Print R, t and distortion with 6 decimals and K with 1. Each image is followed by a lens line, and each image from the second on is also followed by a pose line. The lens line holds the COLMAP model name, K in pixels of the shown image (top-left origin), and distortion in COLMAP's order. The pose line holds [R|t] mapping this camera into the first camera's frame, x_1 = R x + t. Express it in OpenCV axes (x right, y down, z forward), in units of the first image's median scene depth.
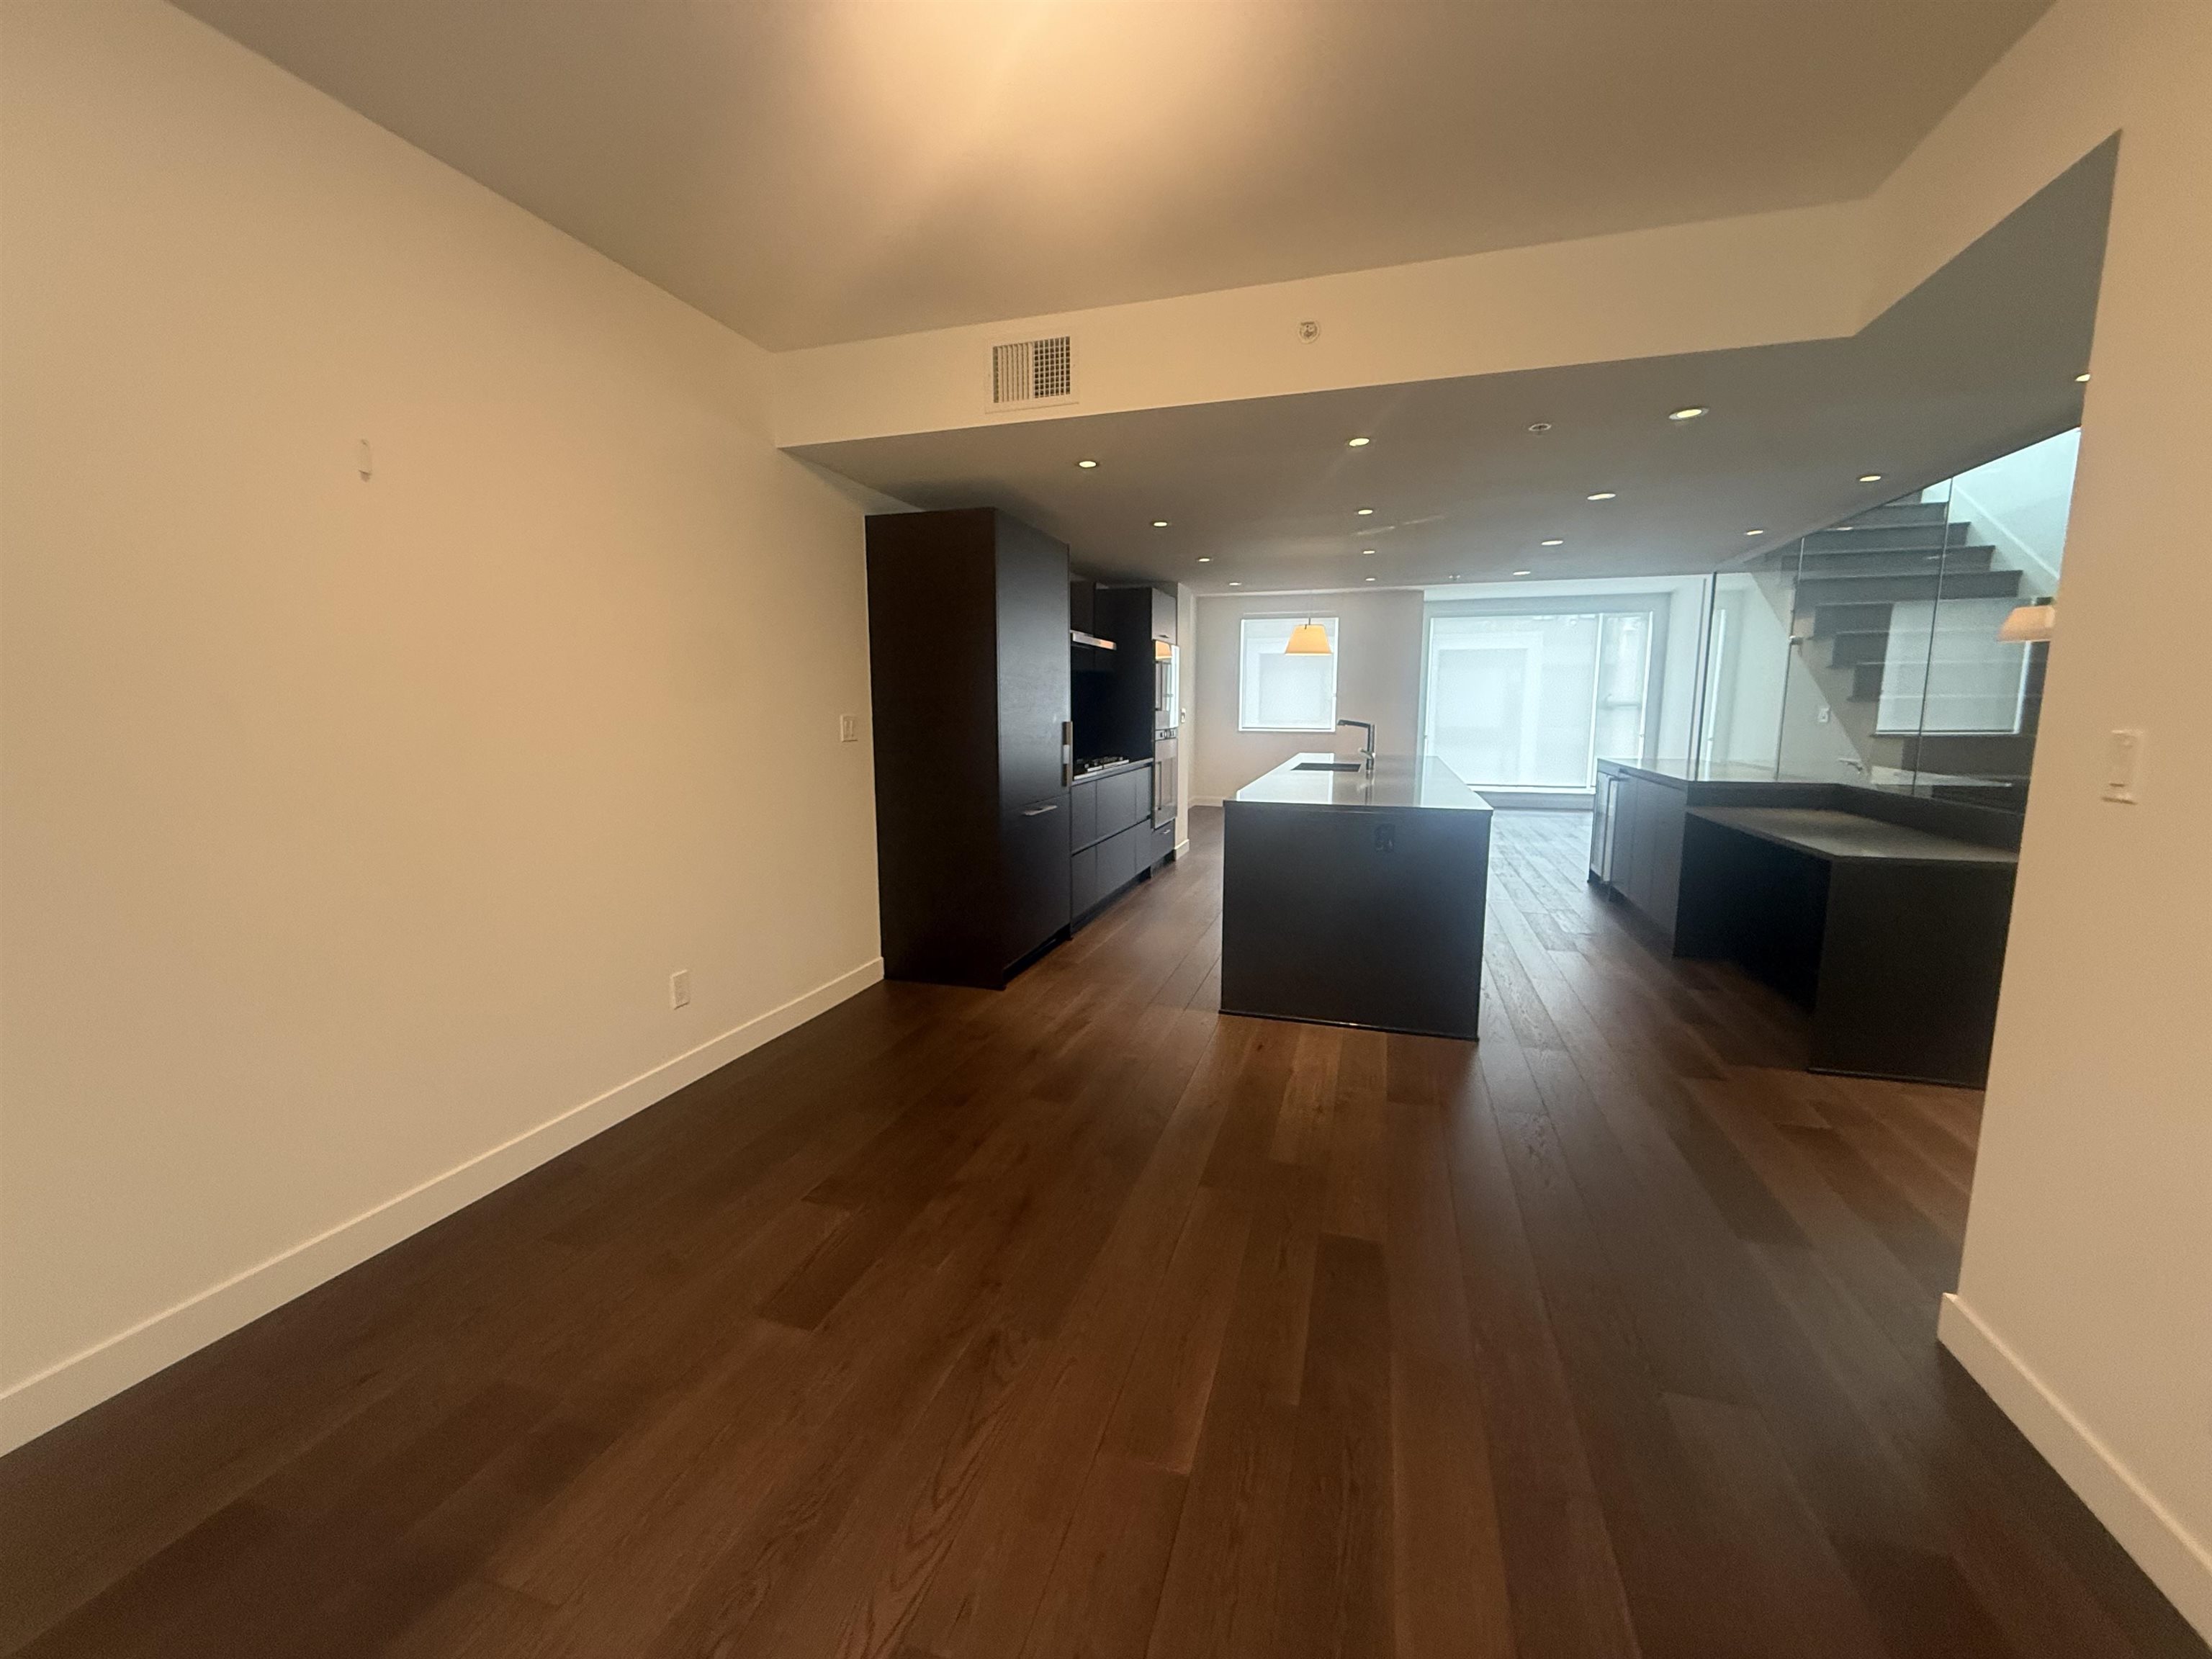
lens RADIAL K [[874.4, 0, 1109.7], [0, 874.4, 827.7], [0, 0, 1]] dist [0.001141, -0.000334]
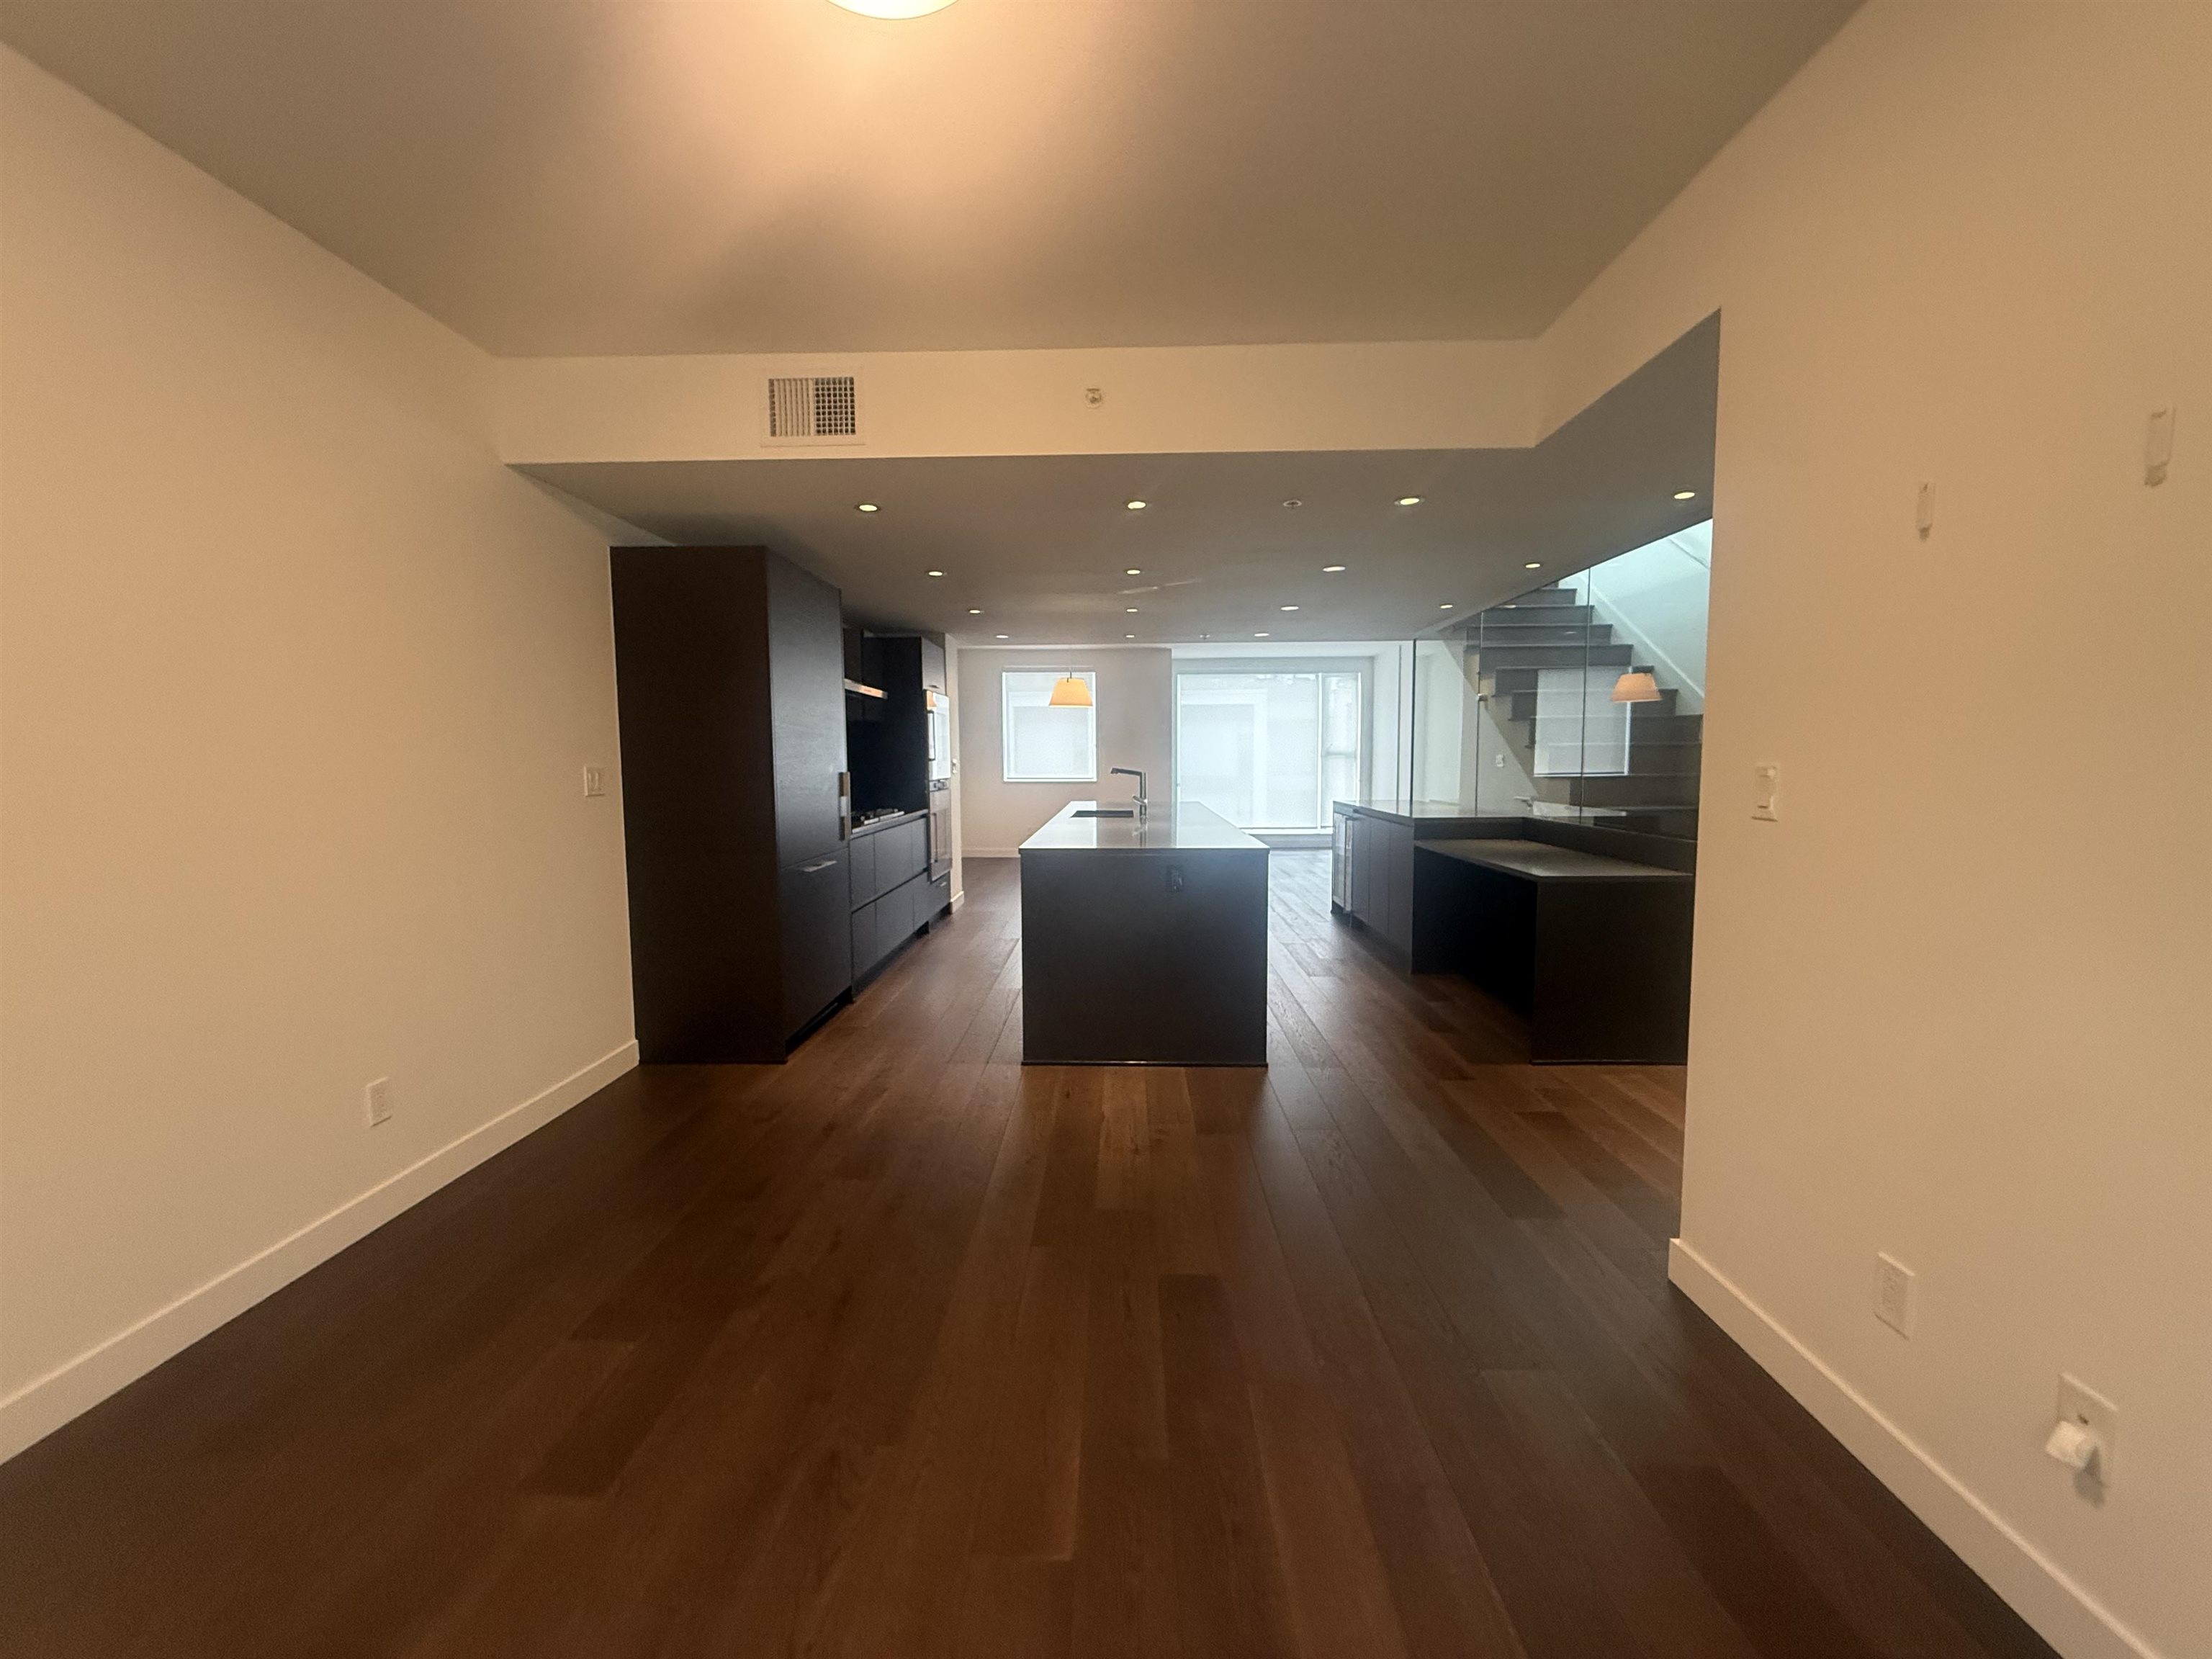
lens RADIAL K [[874.4, 0, 1107.1], [0, 874.4, 828.7], [0, 0, 1]] dist [0.001141, -0.000334]
pose [[0.962289, -0.028380, 0.270543, -0.043121], [0.043929, 0.997702, -0.051591, 0.002429], [-0.268457, 0.061530, 0.961324, 0.015096]]
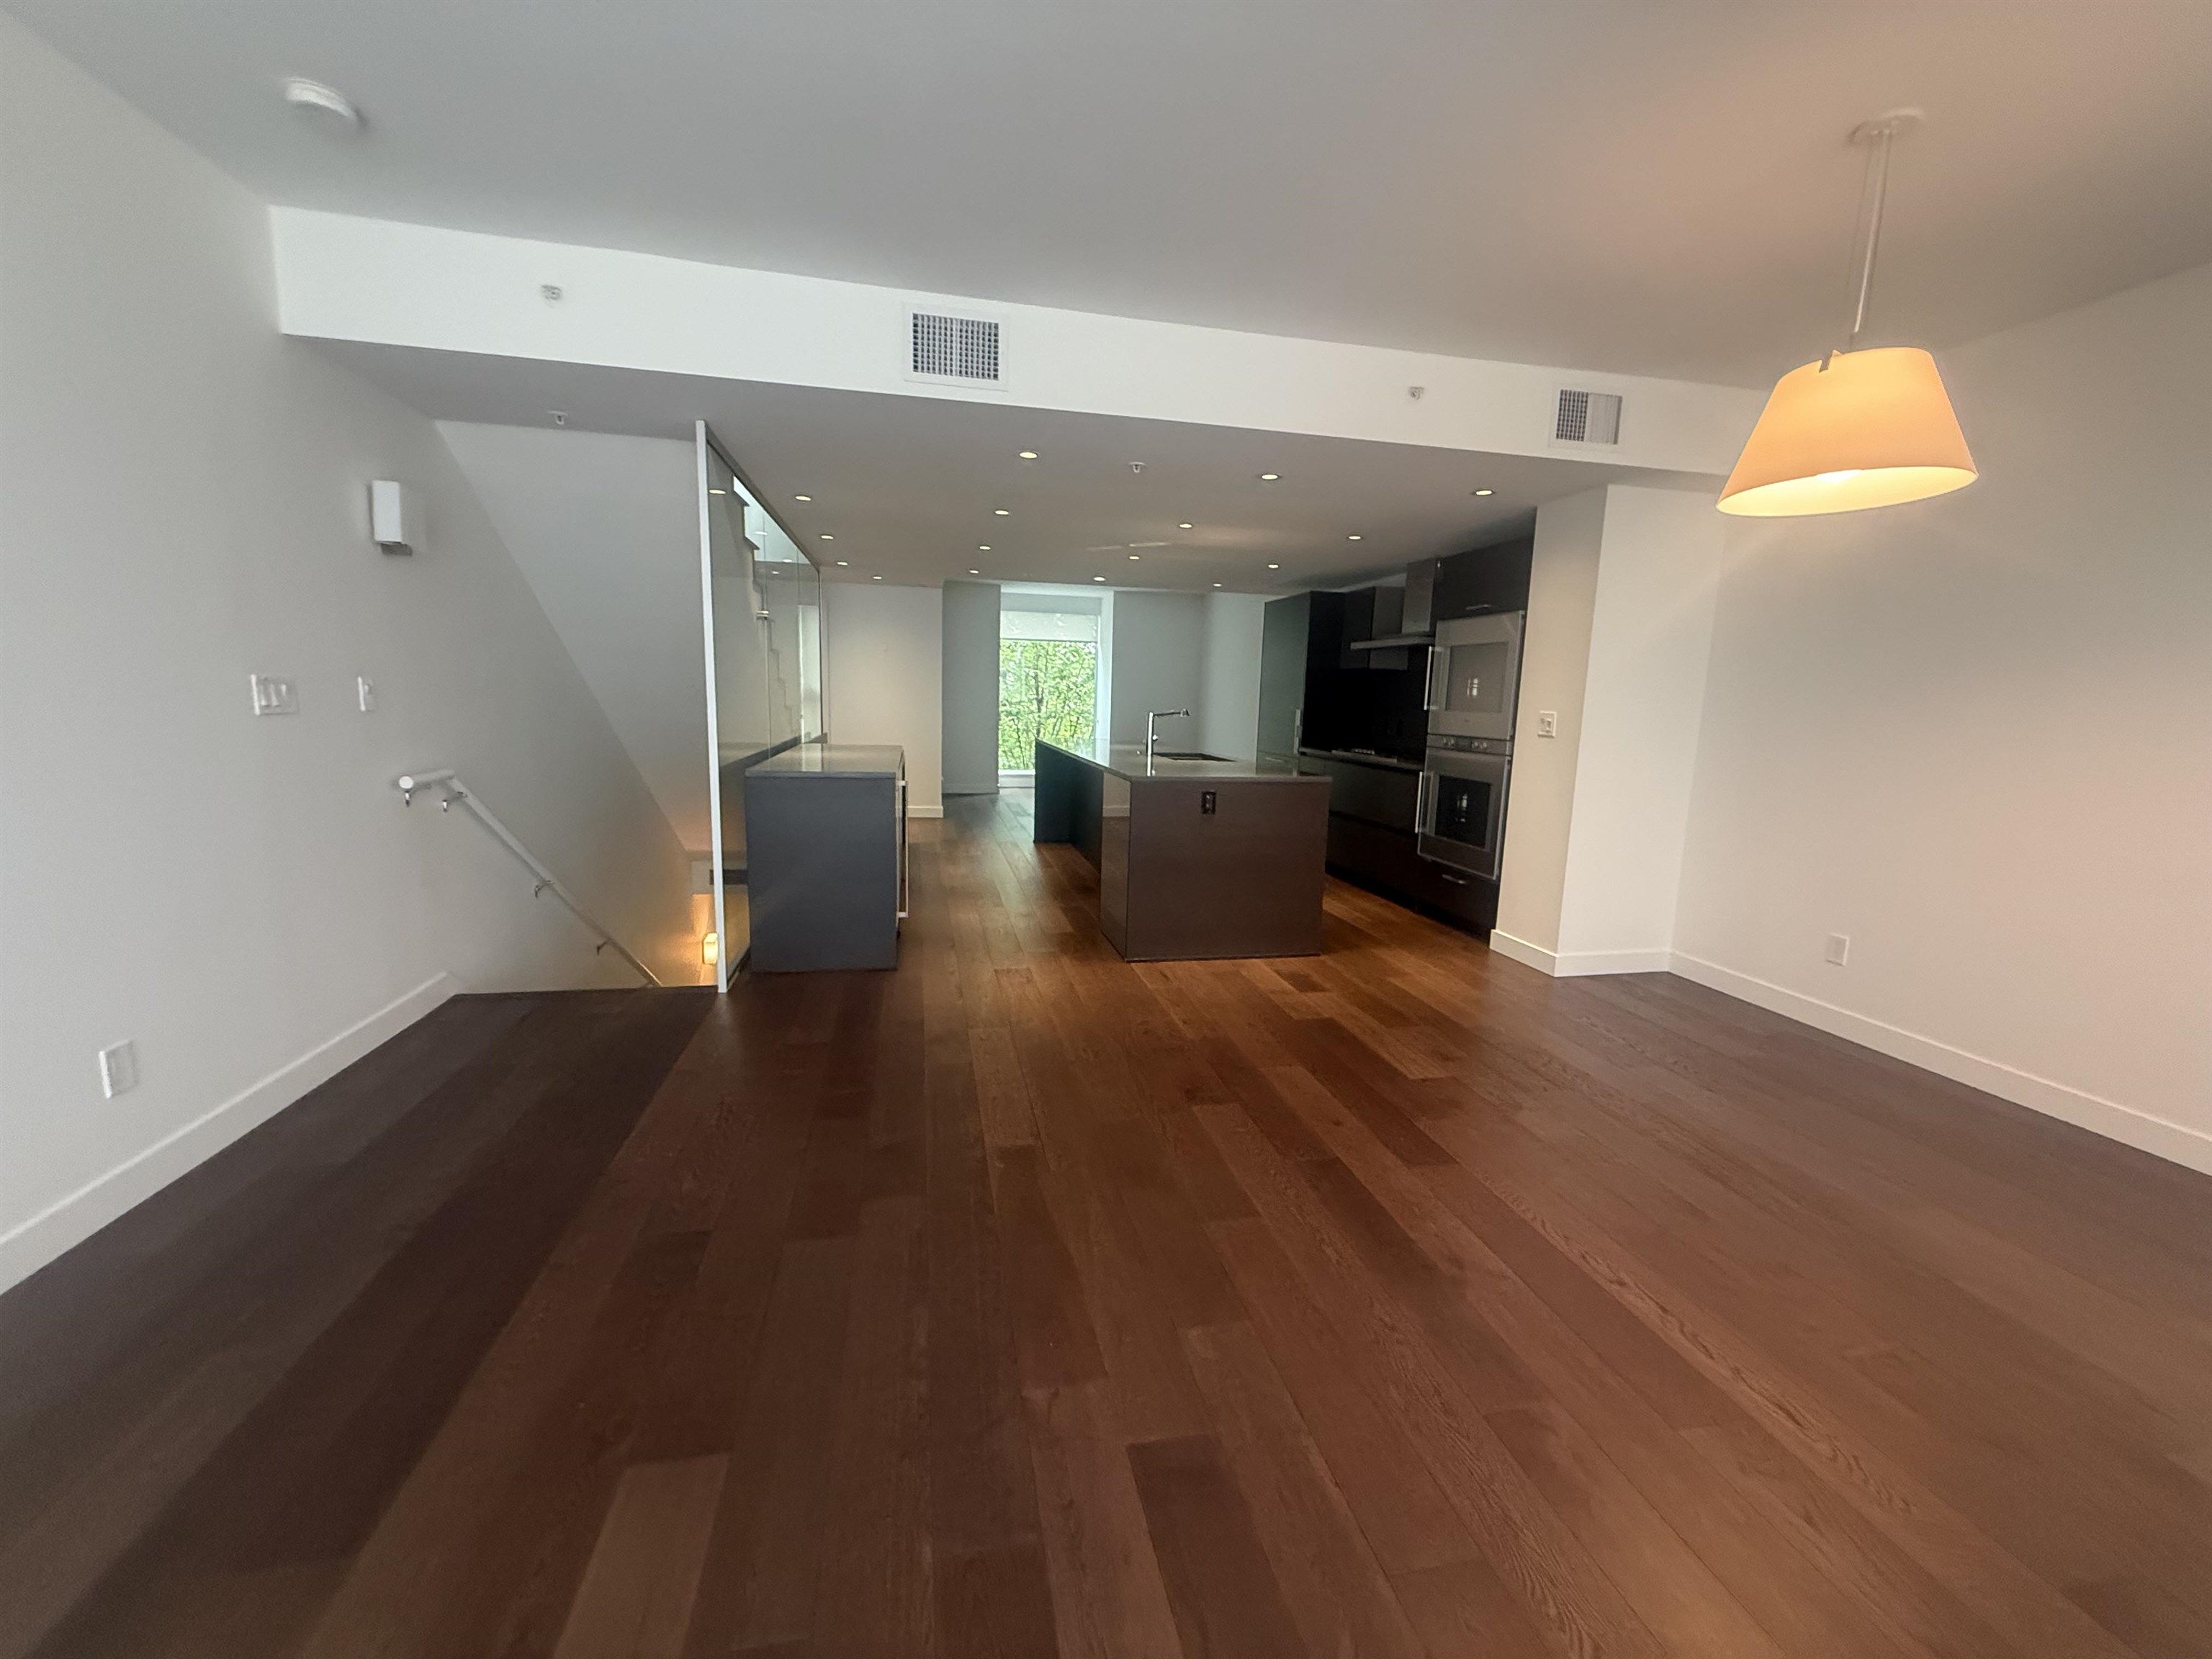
lens RADIAL K [[805.7, 0, 1063.1], [0, 805.7, 802.4], [0, 0, 1]] dist [0.003191, 0.000109]
pose [[0.863662, -0.055434, 0.501013, -0.397949], [0.050349, 0.998451, 0.023680, -0.021326], [-0.501550, 0.004774, 0.865116, 0.129815]]
